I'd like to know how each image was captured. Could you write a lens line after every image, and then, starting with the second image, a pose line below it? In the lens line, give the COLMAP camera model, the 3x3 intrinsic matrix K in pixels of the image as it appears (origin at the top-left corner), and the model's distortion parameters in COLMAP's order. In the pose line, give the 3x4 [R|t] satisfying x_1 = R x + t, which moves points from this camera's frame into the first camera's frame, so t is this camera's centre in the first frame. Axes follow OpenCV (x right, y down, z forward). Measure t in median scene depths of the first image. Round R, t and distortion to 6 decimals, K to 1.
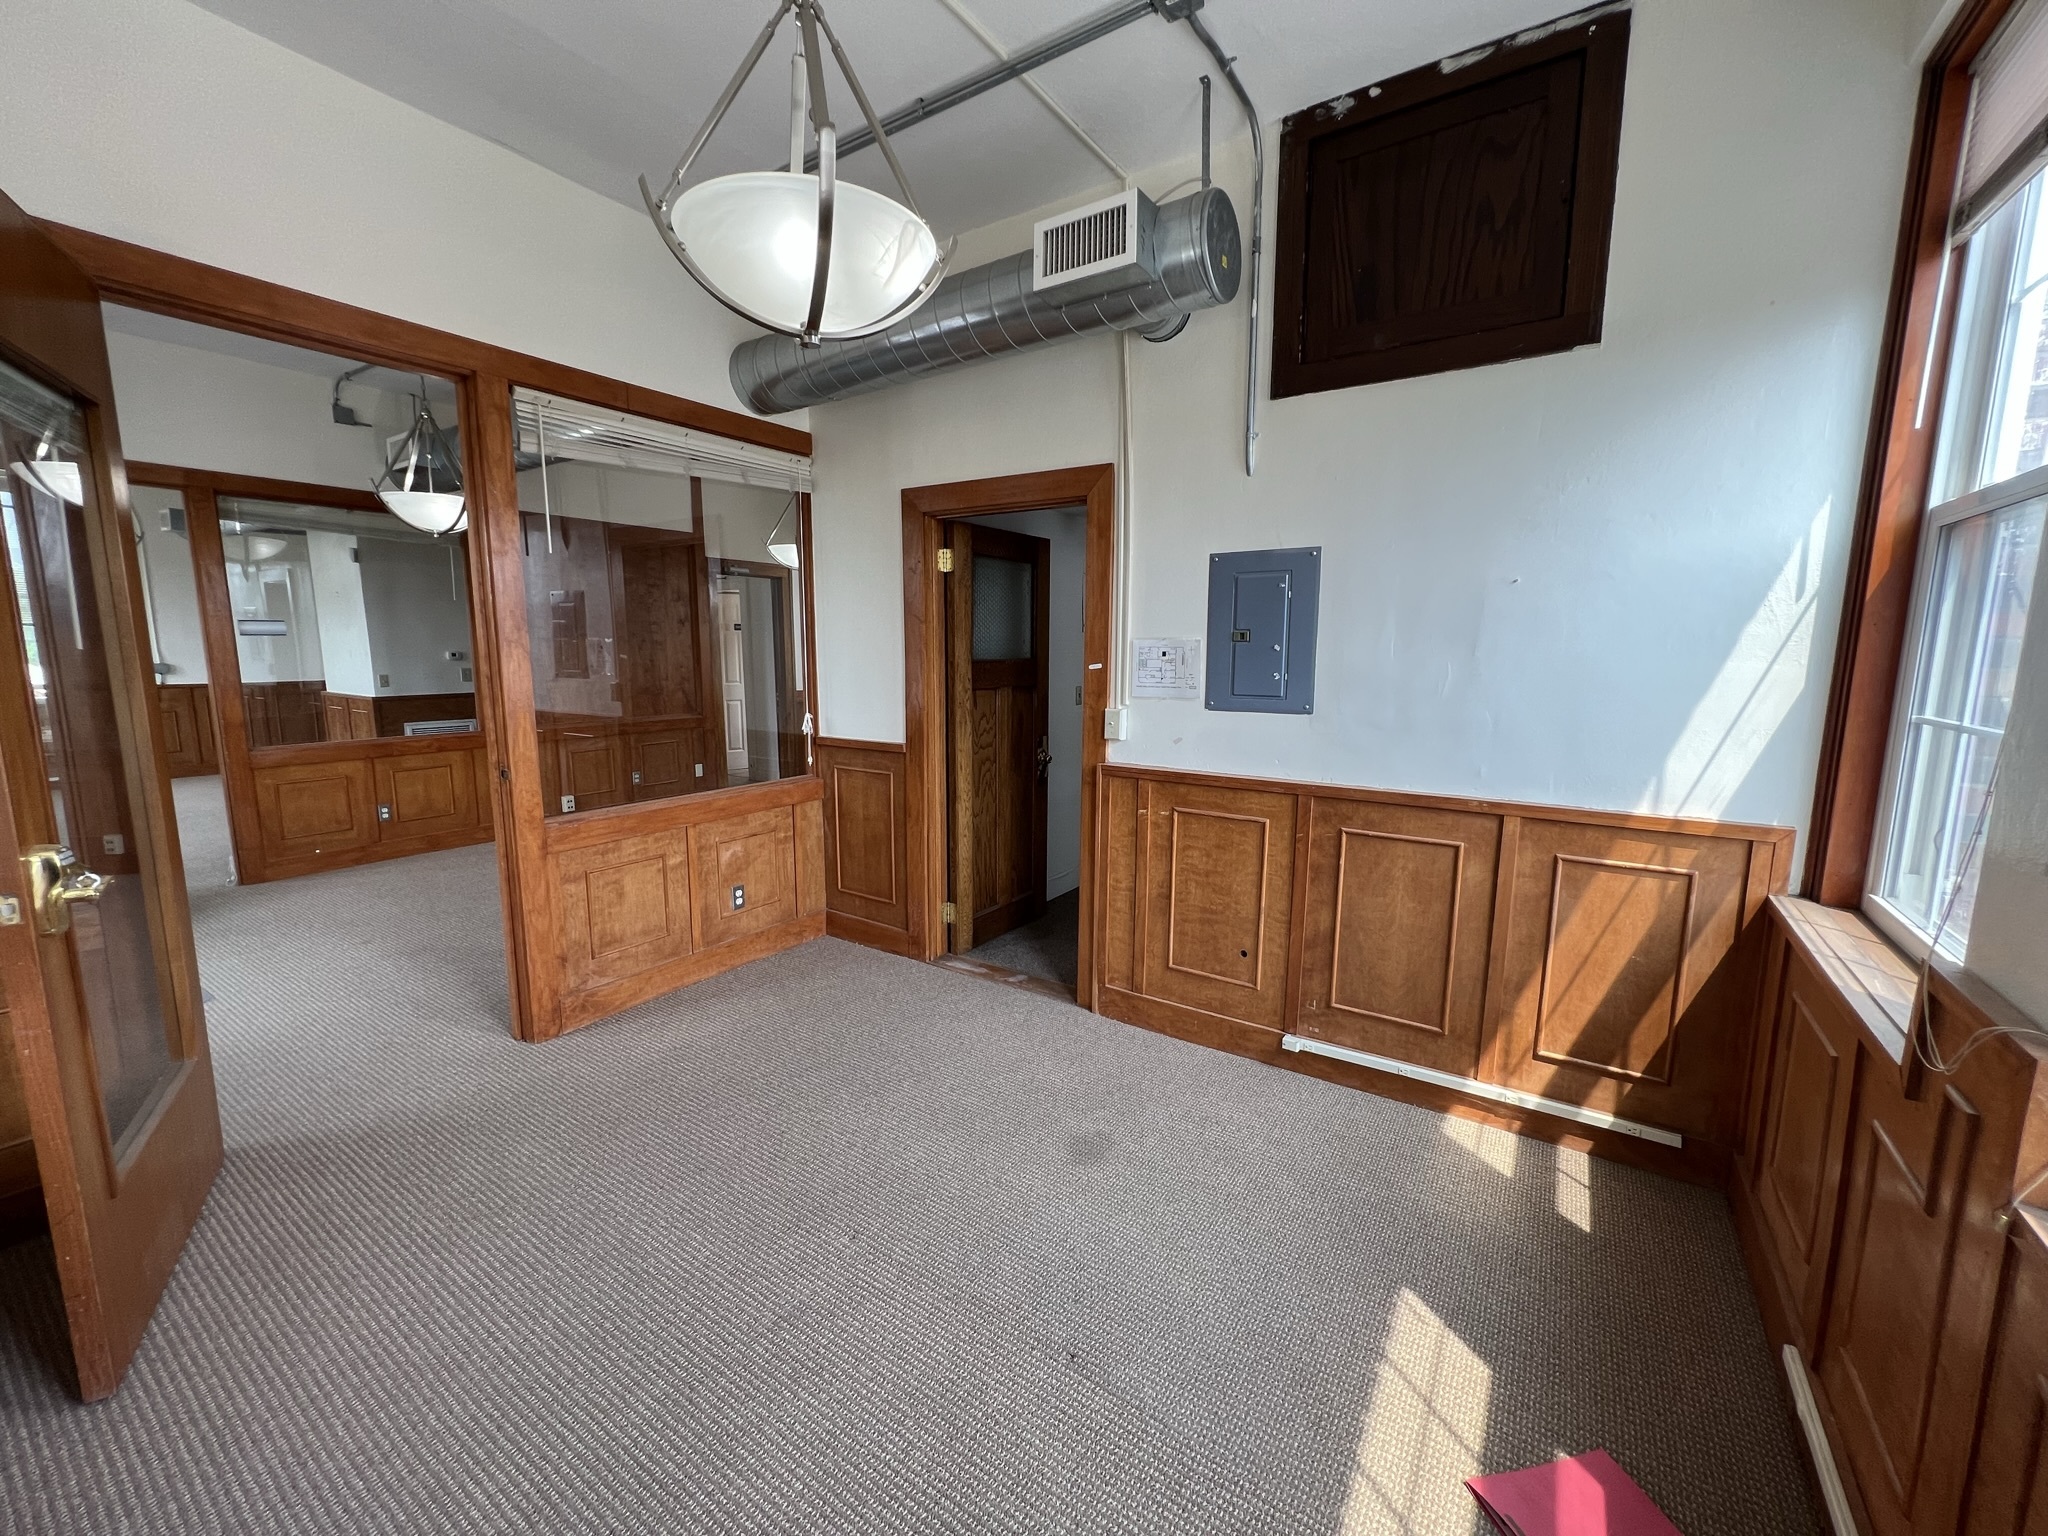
lens RADIAL K [[821.0, 0, 1026.7], [0, 821.0, 769.6], [0, 0, 1]] dist [-0.004596, 0.000984]
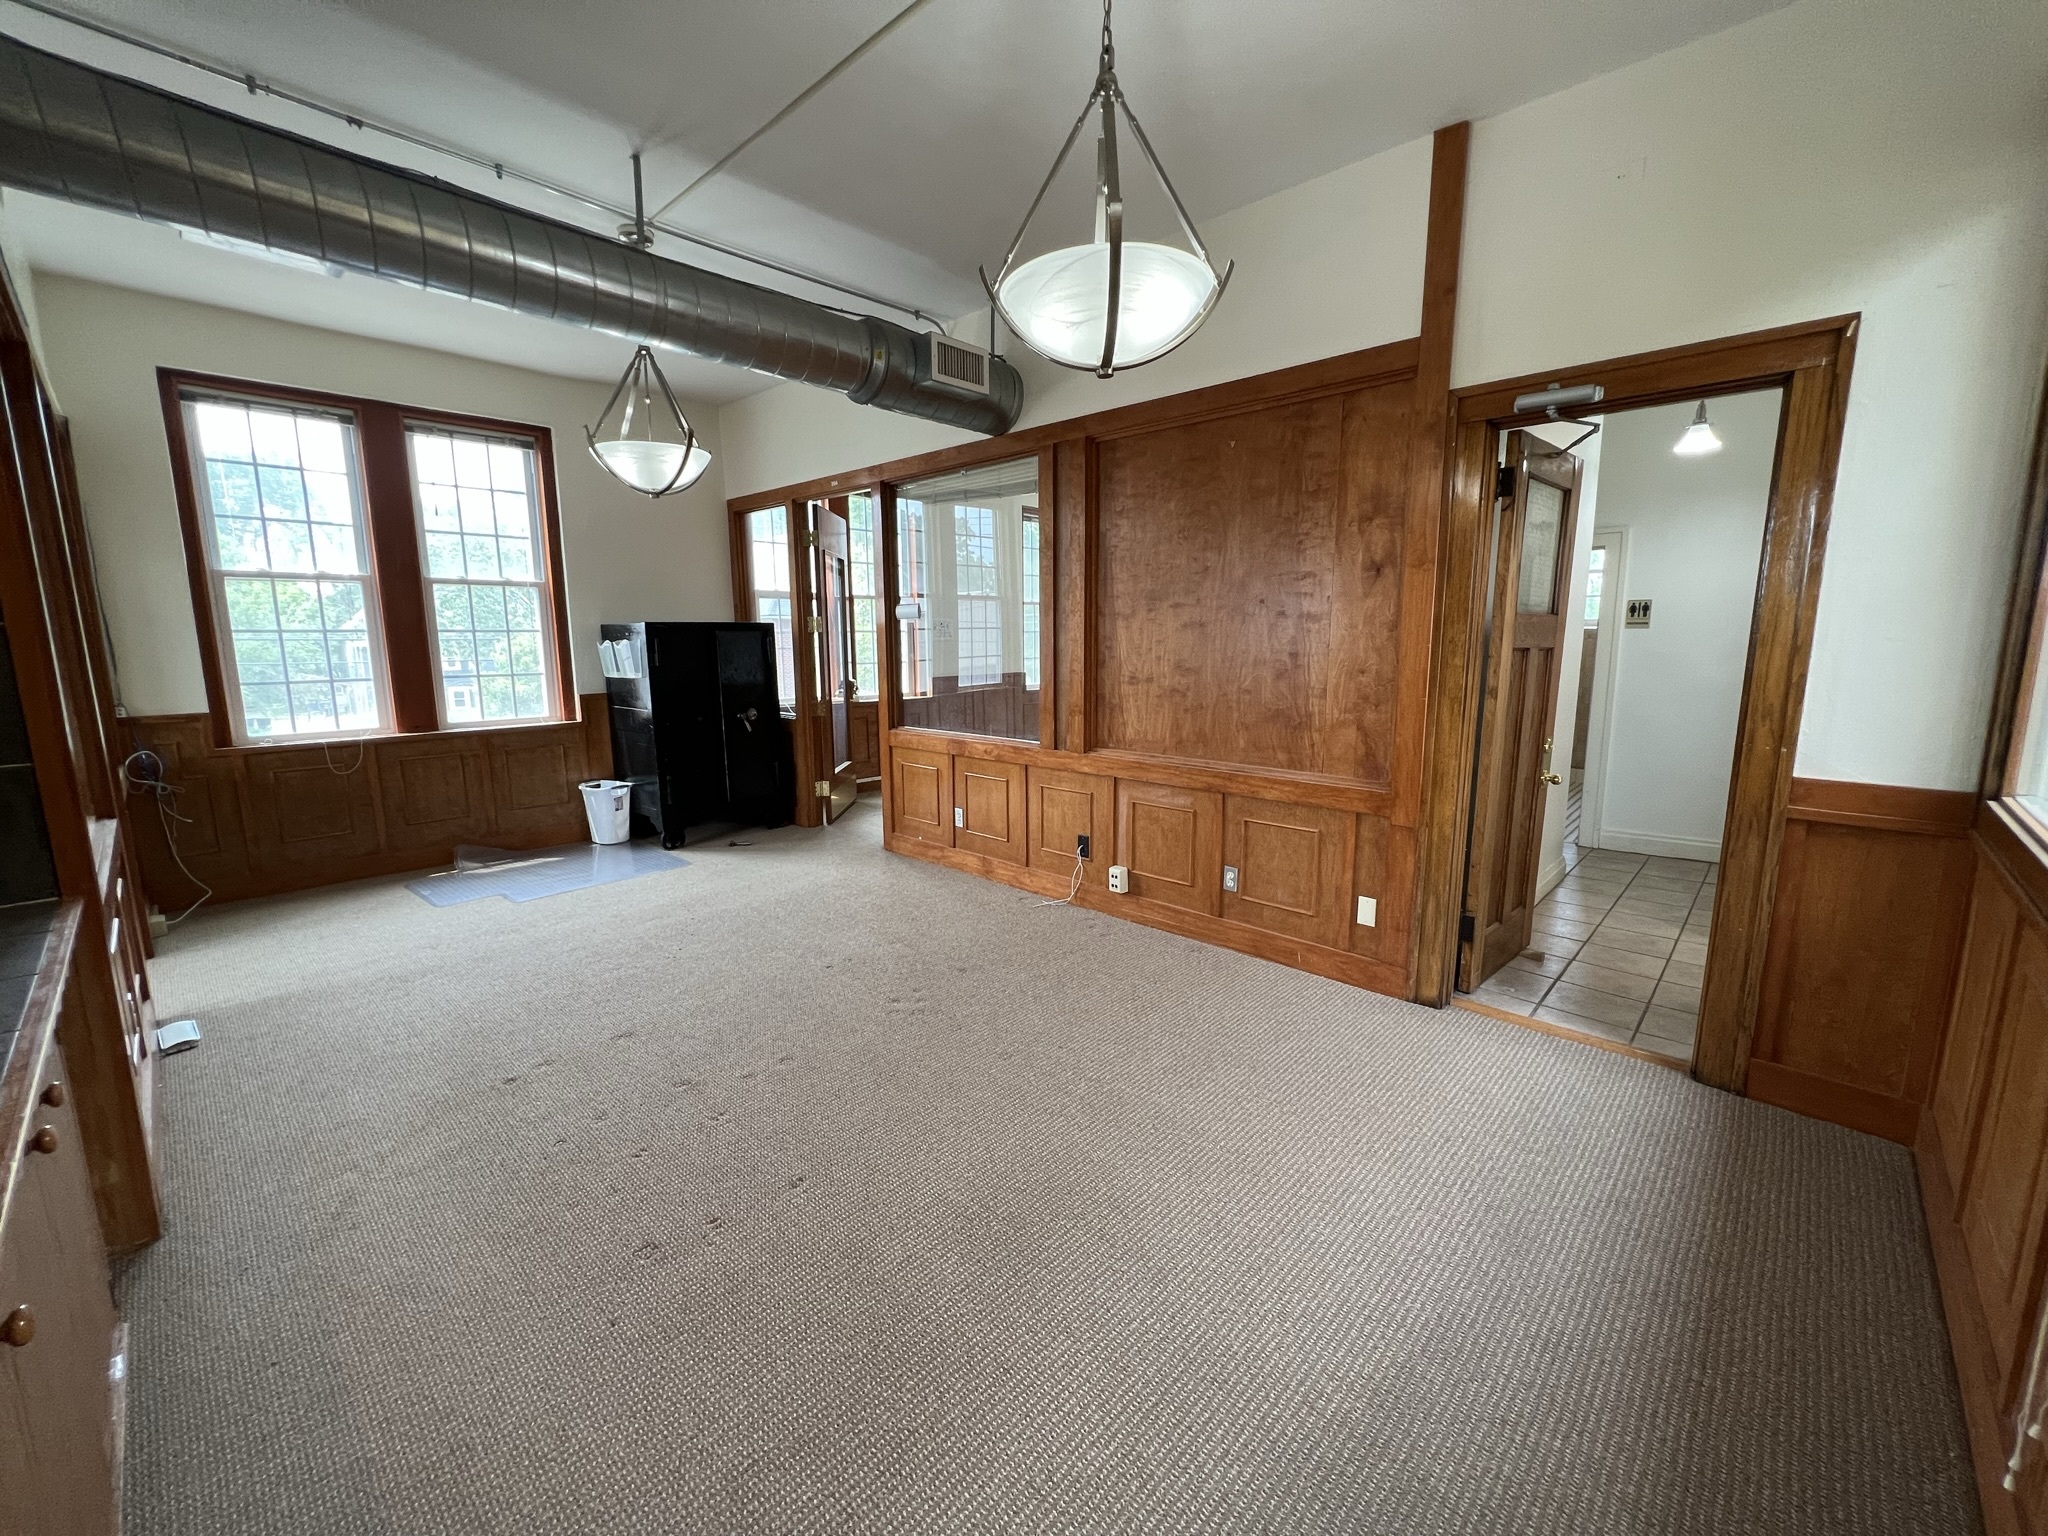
lens RADIAL K [[821.0, 0, 1021.5], [0, 821.0, 761.1], [0, 0, 1]] dist [-0.004596, 0.000984]
pose [[-0.175509, 0.152780, -0.972551, 0.042368], [-0.138671, 0.974199, 0.178064, -0.136538], [0.974663, 0.166116, -0.149794, 0.934239]]
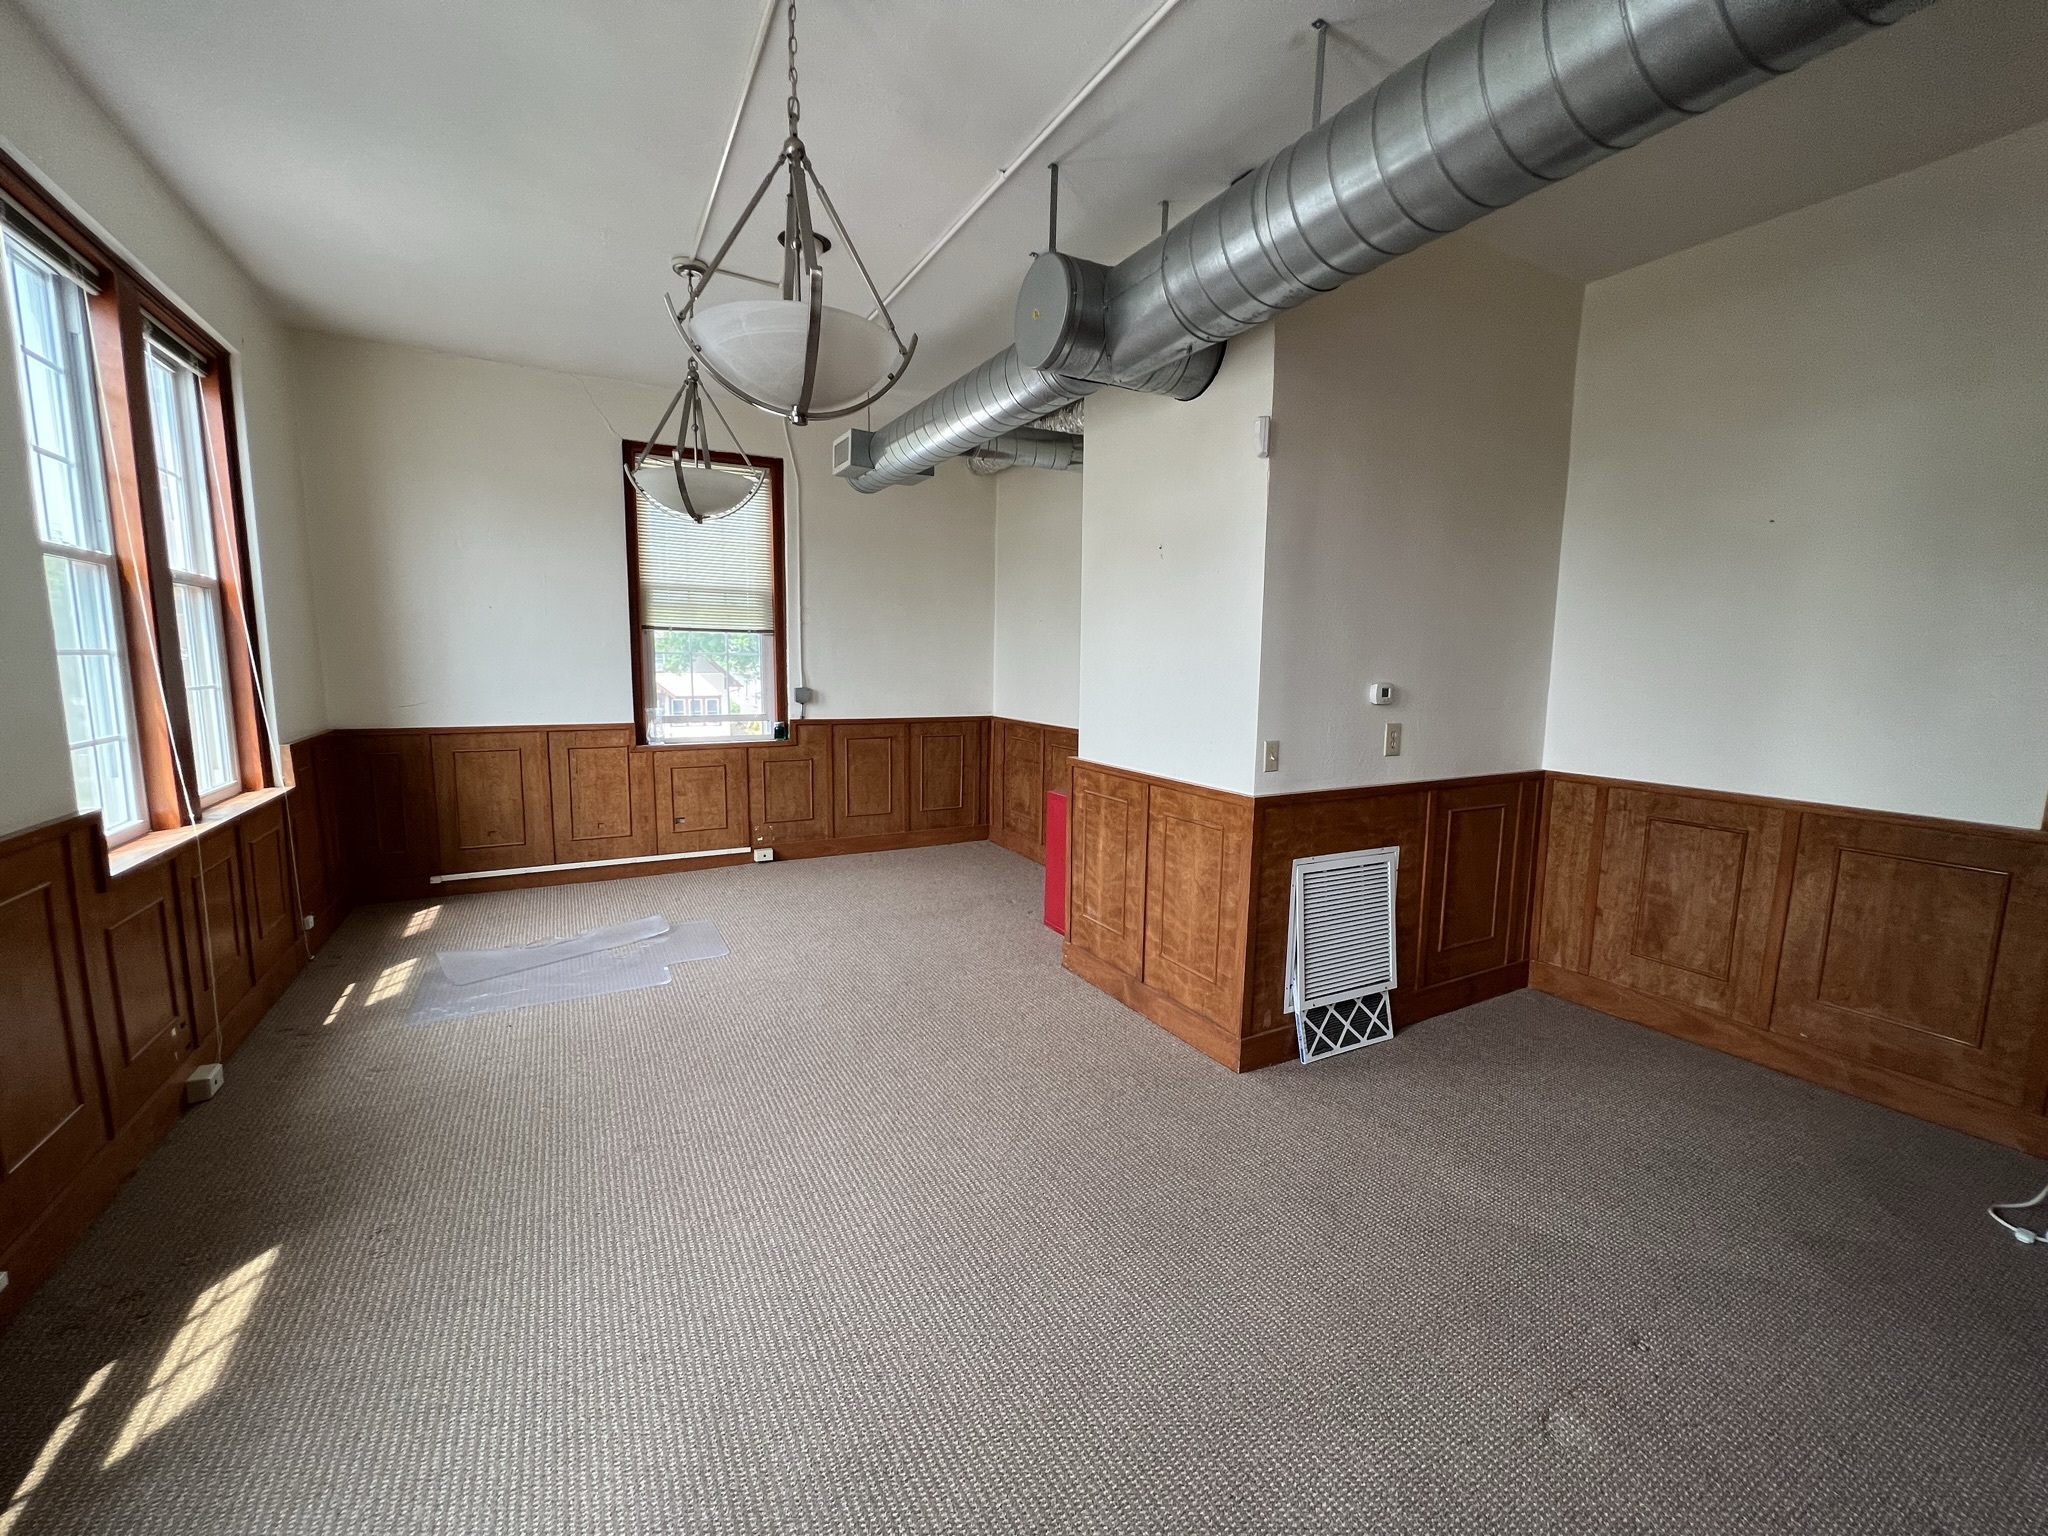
lens RADIAL K [[821.0, 0, 1022.0], [0, 821.0, 771.6], [0, 0, 1]] dist [-0.004596, 0.000984]
pose [[0.887018, 0.070847, -0.456267, -0.735275], [-0.080194, 0.996779, -0.001130, -0.093751], [0.454718, 0.037592, 0.889842, 0.607448]]
